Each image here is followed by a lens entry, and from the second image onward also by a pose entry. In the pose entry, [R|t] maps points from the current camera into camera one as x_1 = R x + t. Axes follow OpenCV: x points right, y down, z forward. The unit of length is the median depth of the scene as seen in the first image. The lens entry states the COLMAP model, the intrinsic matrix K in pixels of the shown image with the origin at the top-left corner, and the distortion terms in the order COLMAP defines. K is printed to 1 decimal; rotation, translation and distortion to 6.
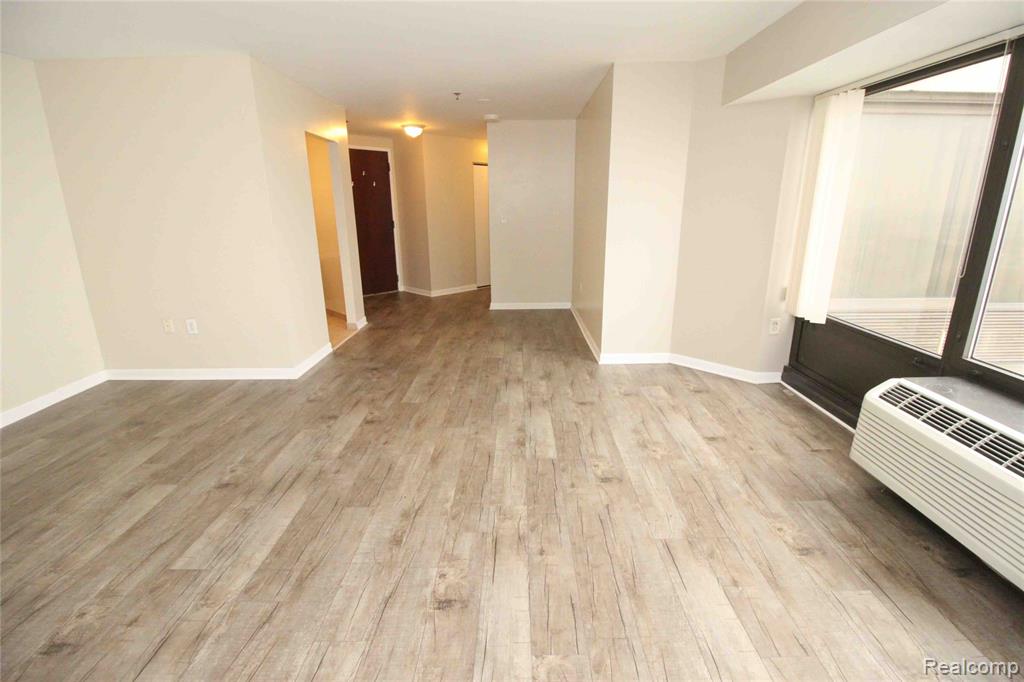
lens RADIAL K [[473.2, 0, 518.4], [0, 473.2, 339.9], [0, 0, 1]] dist [-0.003493, -0.010662]
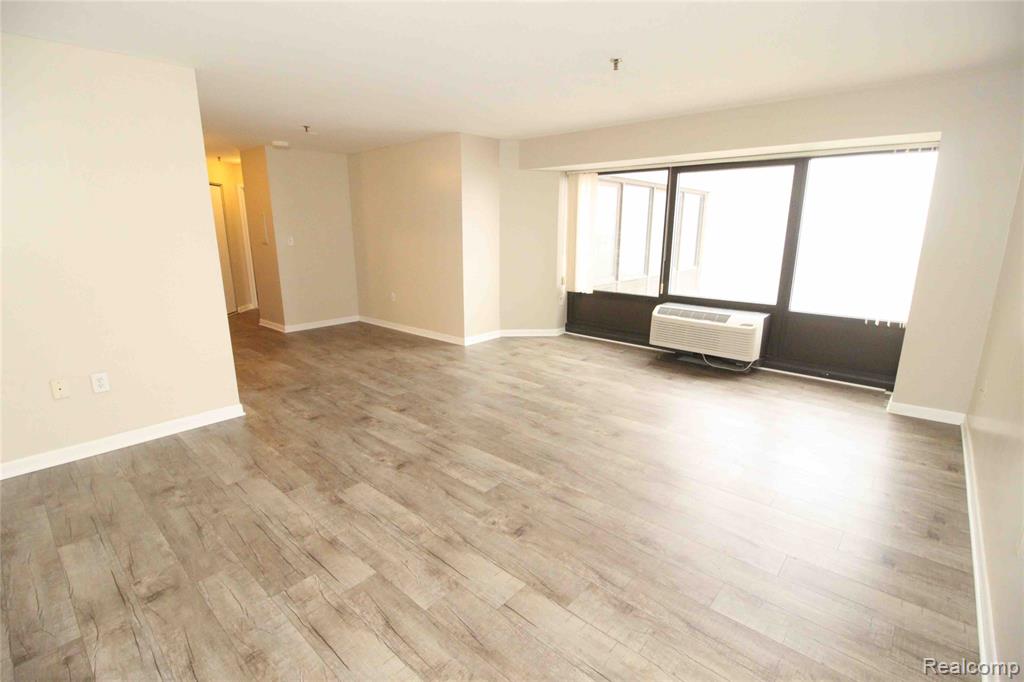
lens RADIAL K [[473.2, 0, 519.0], [0, 473.2, 338.5], [0, 0, 1]] dist [-0.003493, -0.010662]
pose [[0.657122, -0.164437, 0.735630, -1.106188], [0.198482, 0.979222, 0.041589, 0.007153], [-0.727183, 0.118680, 0.676106, -0.043240]]
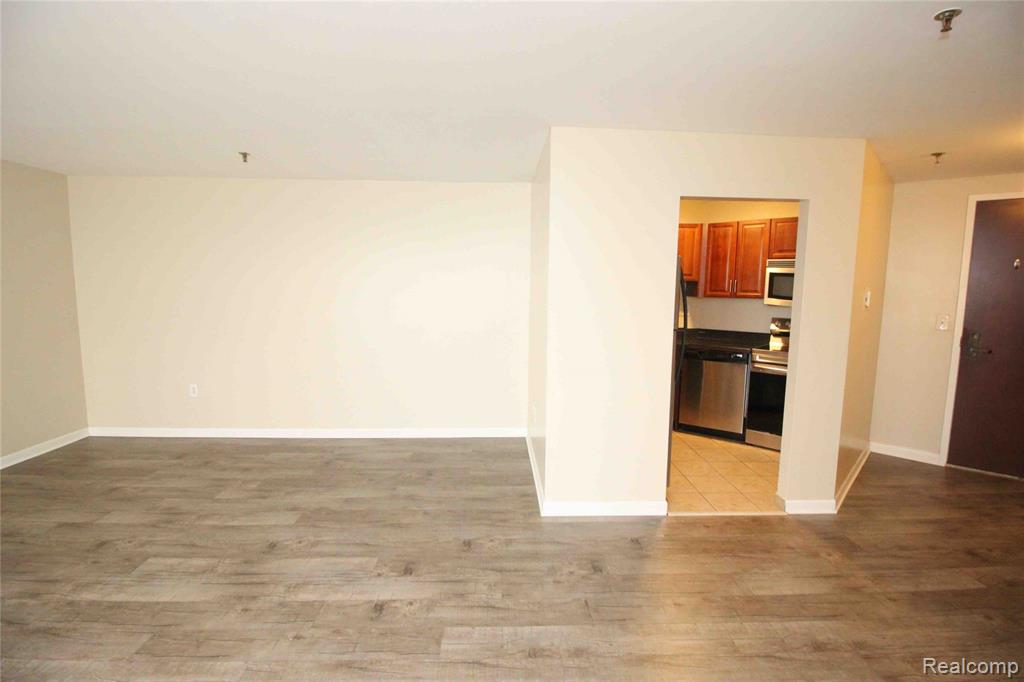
lens RADIAL K [[473.2, 0, 518.8], [0, 473.2, 338.2], [0, 0, 1]] dist [-0.003493, -0.010662]
pose [[0.036993, 0.117359, -0.992400, 0.375313], [-0.287194, 0.952434, 0.101927, -0.375235], [0.957158, 0.281240, 0.068938, 1.187324]]
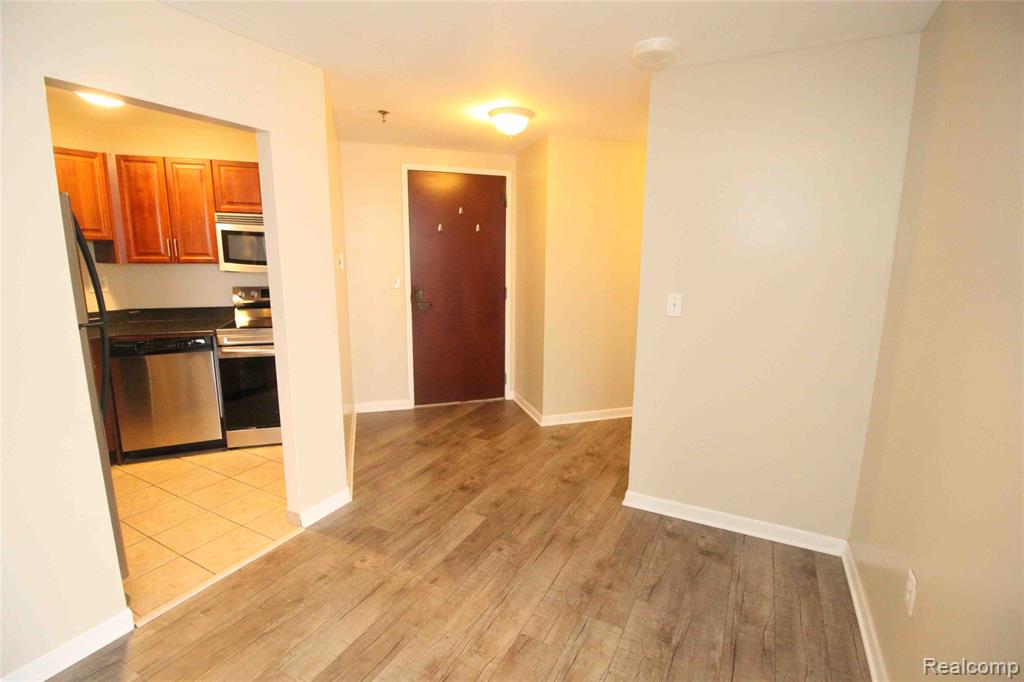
lens RADIAL K [[473.2, 0, 519.6], [0, 473.2, 341.9], [0, 0, 1]] dist [-0.003493, -0.010662]
pose [[0.890680, 0.098546, -0.443822, 0.079120], [-0.140830, 0.988012, -0.063245, -0.407397], [0.432269, 0.118835, 0.893880, 1.308925]]
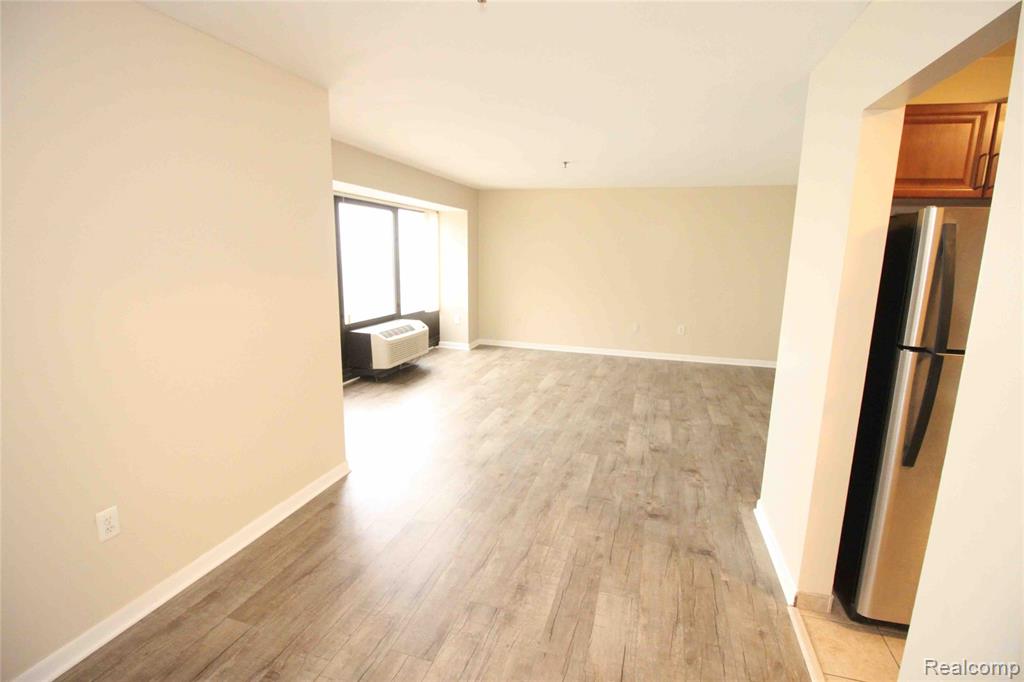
lens RADIAL K [[473.2, 0, 519.6], [0, 473.2, 340.9], [0, 0, 1]] dist [-0.003493, -0.010662]
pose [[-0.959541, -0.063089, 0.274410, -0.441175], [0.065334, 0.898089, 0.434934, -0.695045], [-0.273884, 0.435265, -0.857631, 2.292775]]
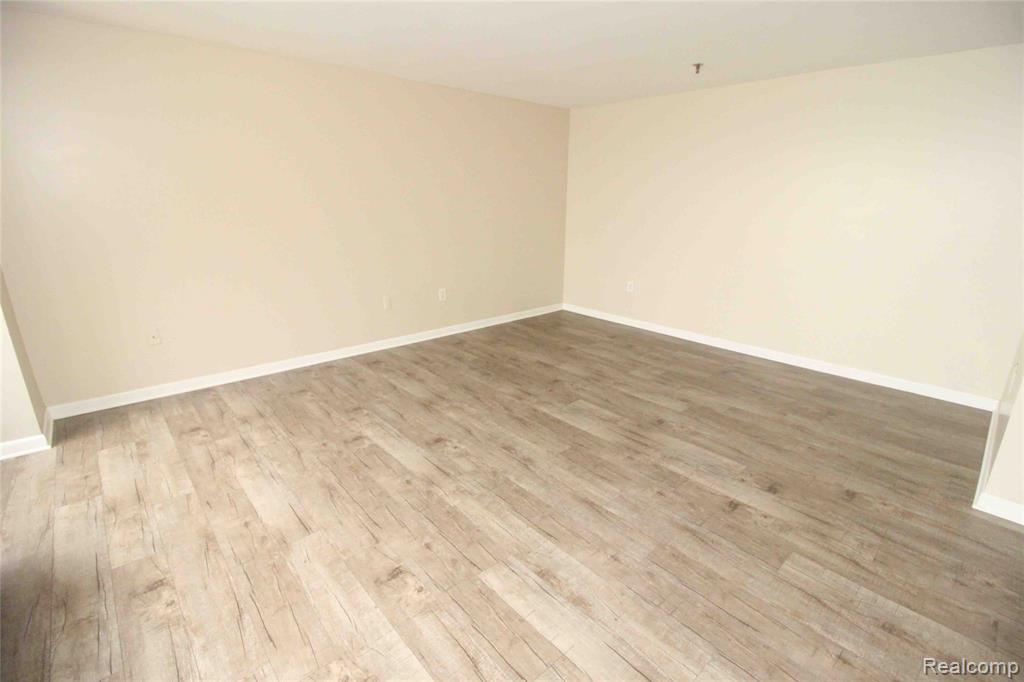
lens RADIAL K [[473.2, 0, 517.9], [0, 473.2, 341.5], [0, 0, 1]] dist [-0.003493, -0.010662]
pose [[-0.738492, 0.199074, -0.644204, 0.408617], [-0.189729, 0.855463, 0.481857, -0.383805], [0.647018, 0.478072, -0.593983, 1.256466]]
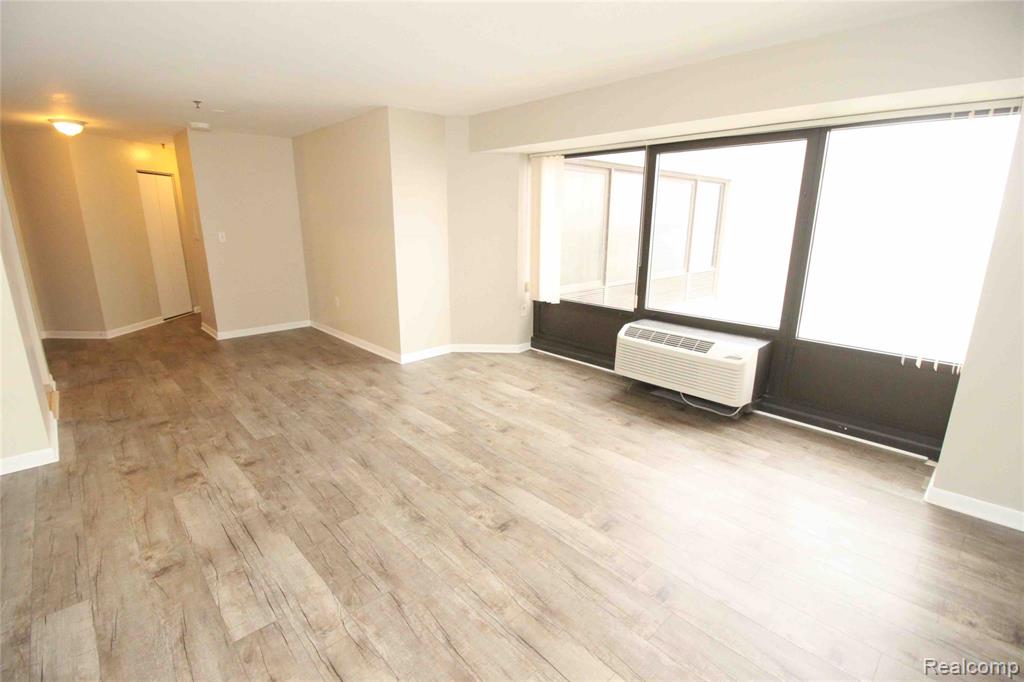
lens RADIAL K [[473.2, 0, 517.0], [0, 473.2, 338.5], [0, 0, 1]] dist [-0.003493, -0.010662]
pose [[0.721960, -0.159588, 0.673279, -0.589763], [0.178102, 0.983113, 0.042049, -0.012197], [-0.668620, 0.089555, 0.738192, -0.044235]]
